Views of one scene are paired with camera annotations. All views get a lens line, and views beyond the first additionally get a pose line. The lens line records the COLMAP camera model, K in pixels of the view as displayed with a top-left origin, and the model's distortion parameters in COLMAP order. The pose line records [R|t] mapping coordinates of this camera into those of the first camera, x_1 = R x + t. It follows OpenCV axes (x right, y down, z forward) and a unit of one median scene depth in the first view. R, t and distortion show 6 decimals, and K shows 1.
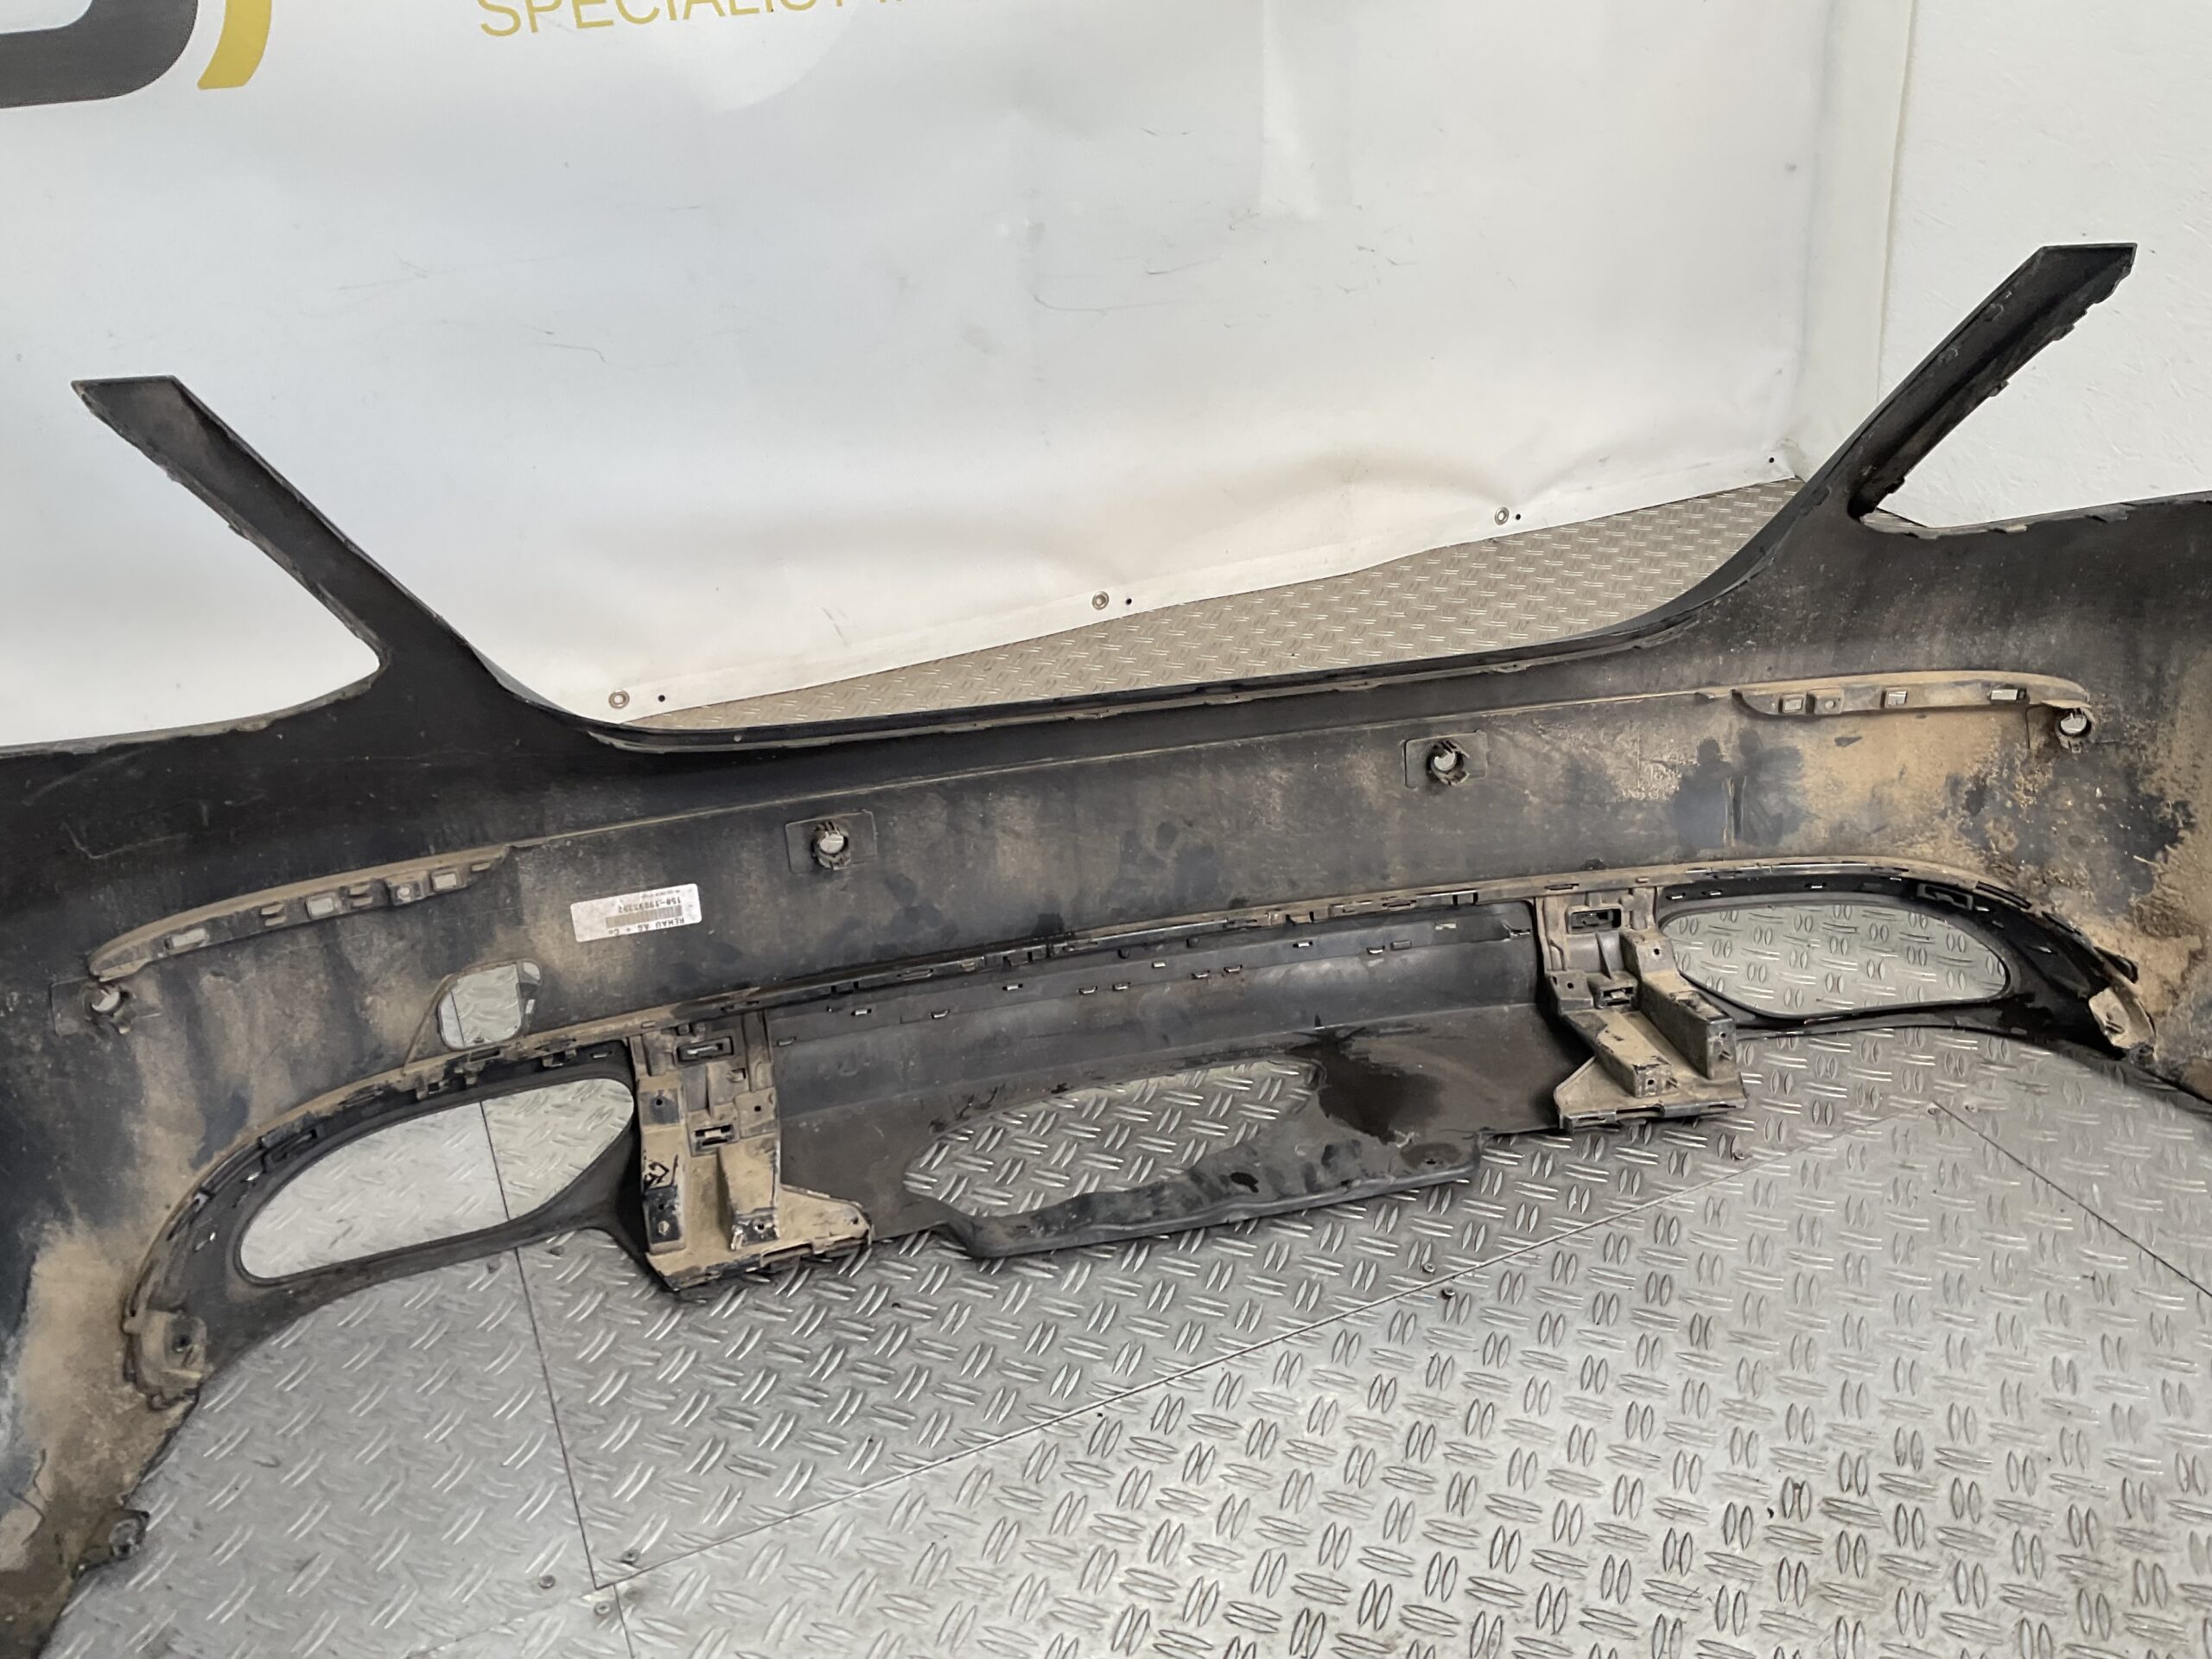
lens RADIAL K [[1805.7, 0, 1097.3], [0, 1805.7, 813.6], [0, 0, 1]] dist [0.127561, -0.266200]
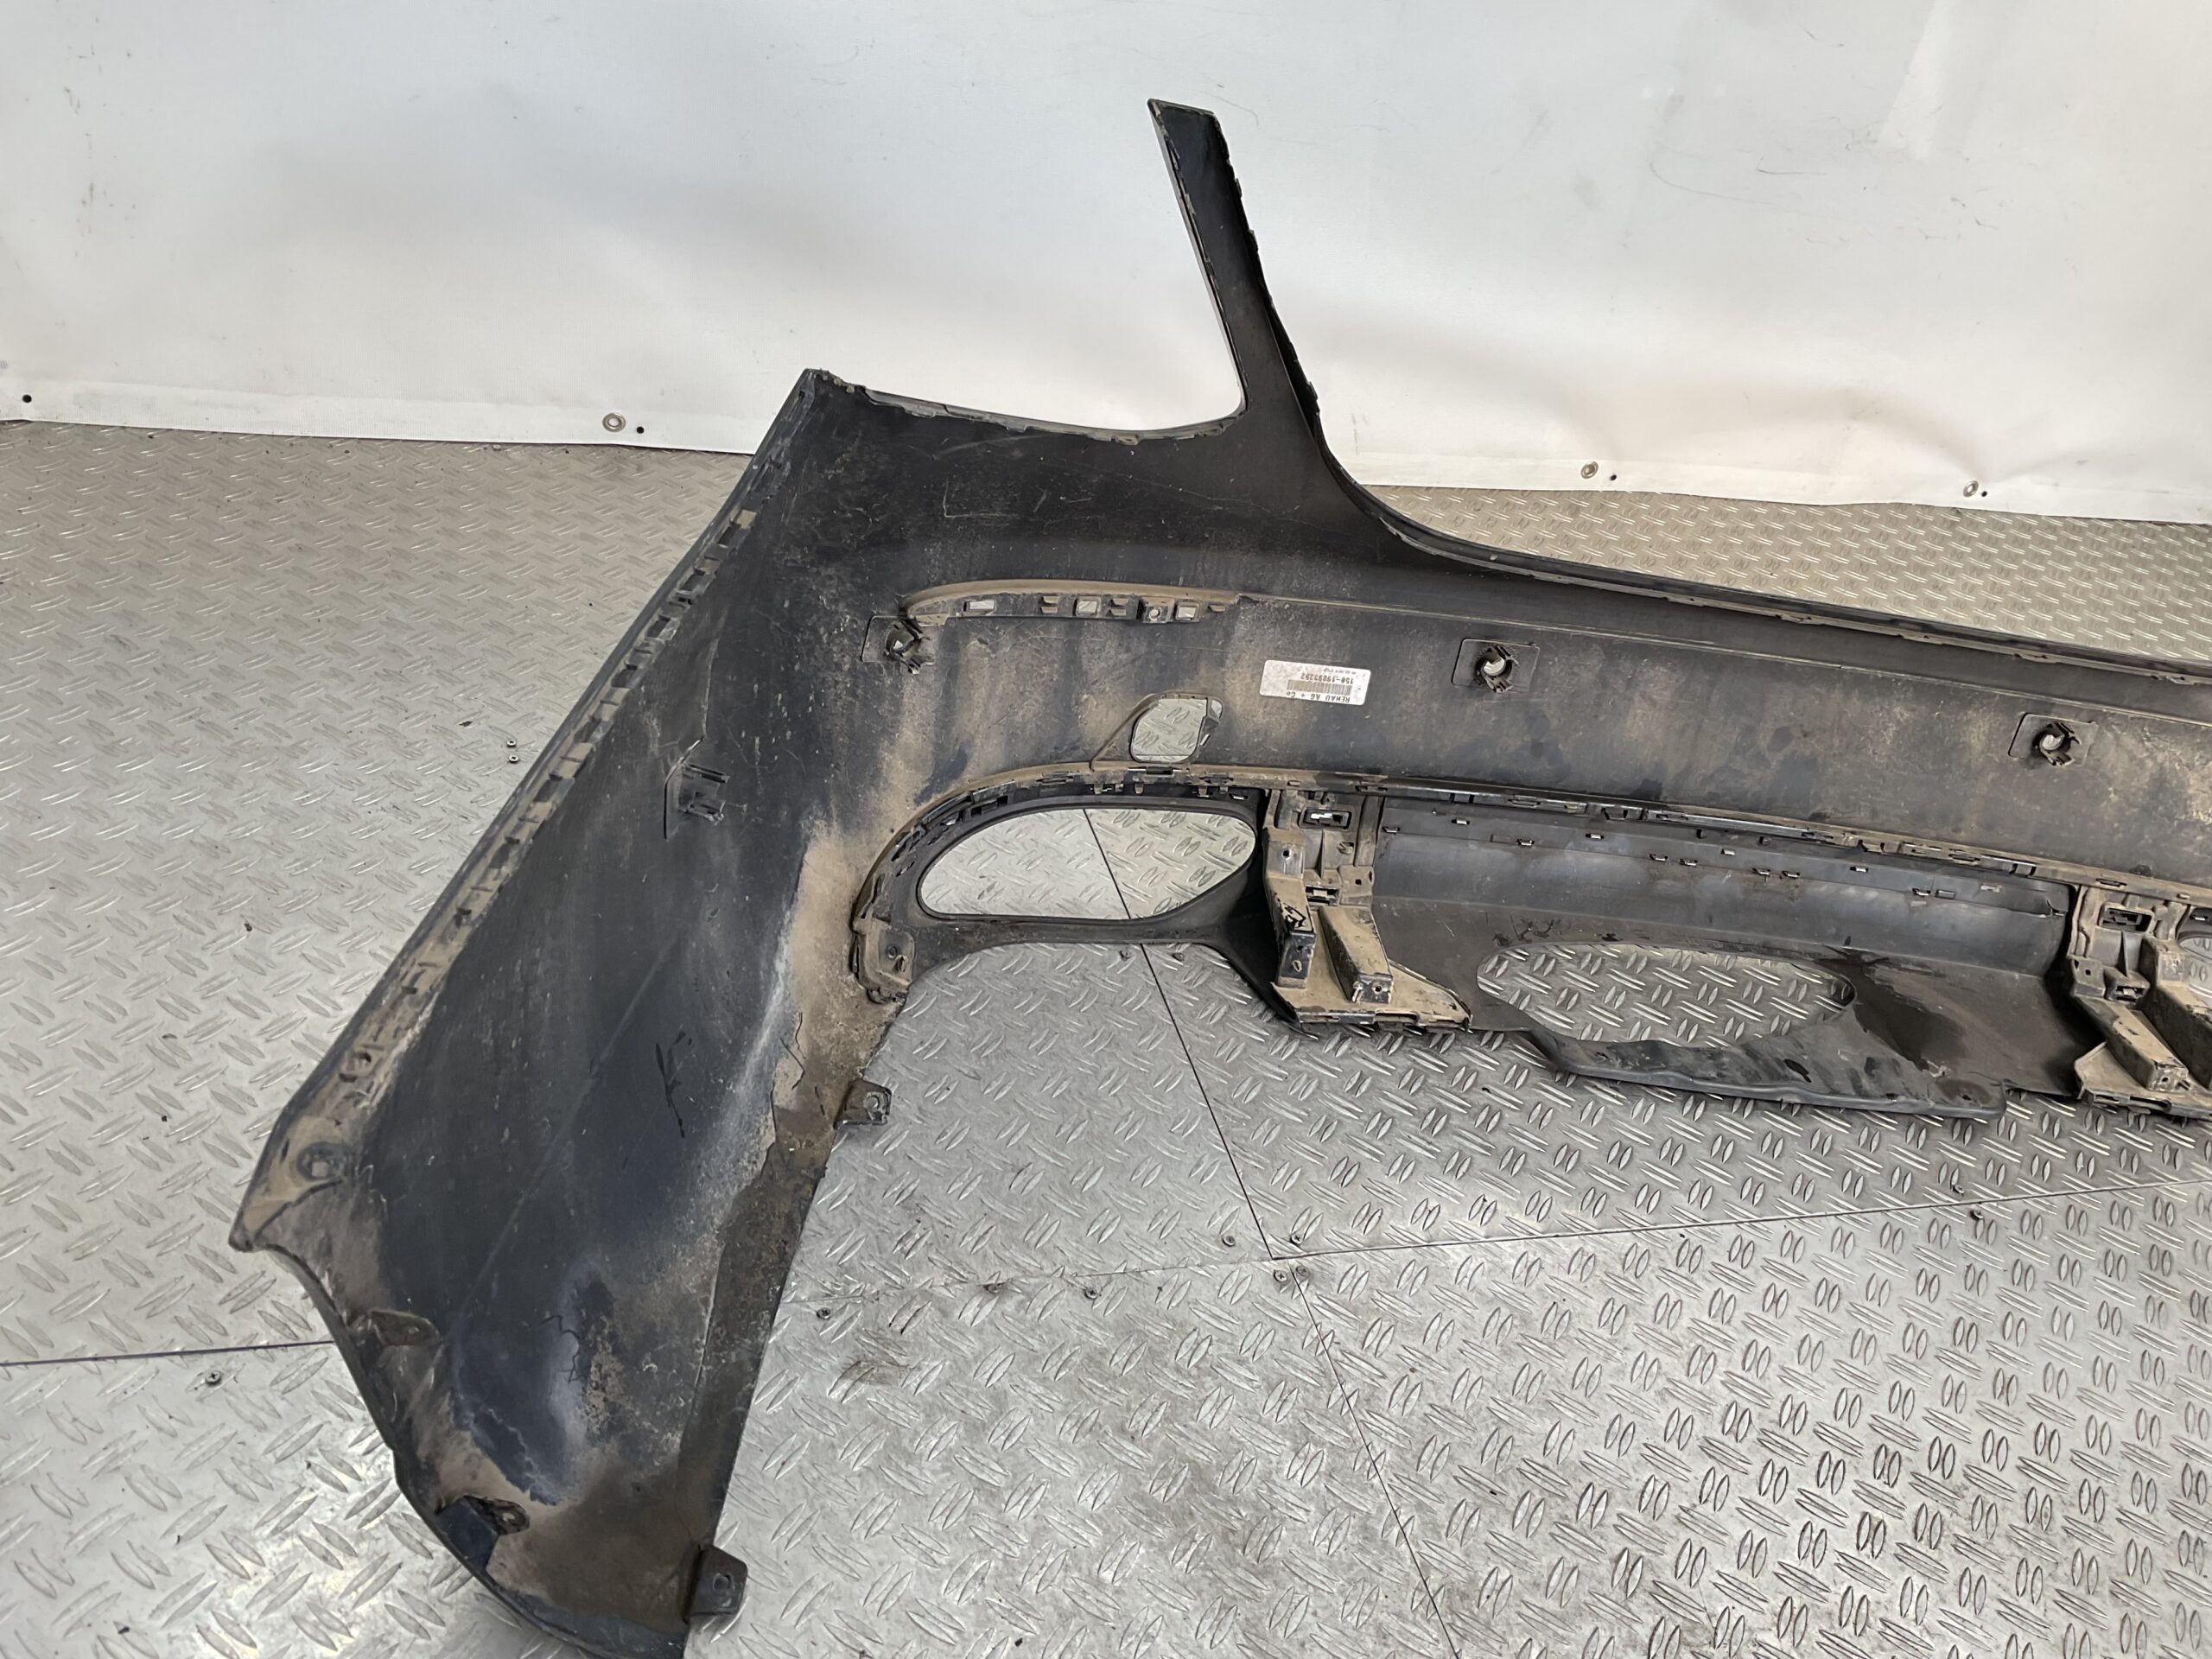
lens RADIAL K [[1817.1, 0, 1097.5], [0, 1817.1, 803.6], [0, 0, 1]] dist [0.085655, -0.174536]
pose [[0.963228, 0.268496, -0.010121, -0.336420], [-0.265817, 0.957754, 0.109763, 0.037830], [0.039165, -0.103036, 0.993906, -0.092468]]
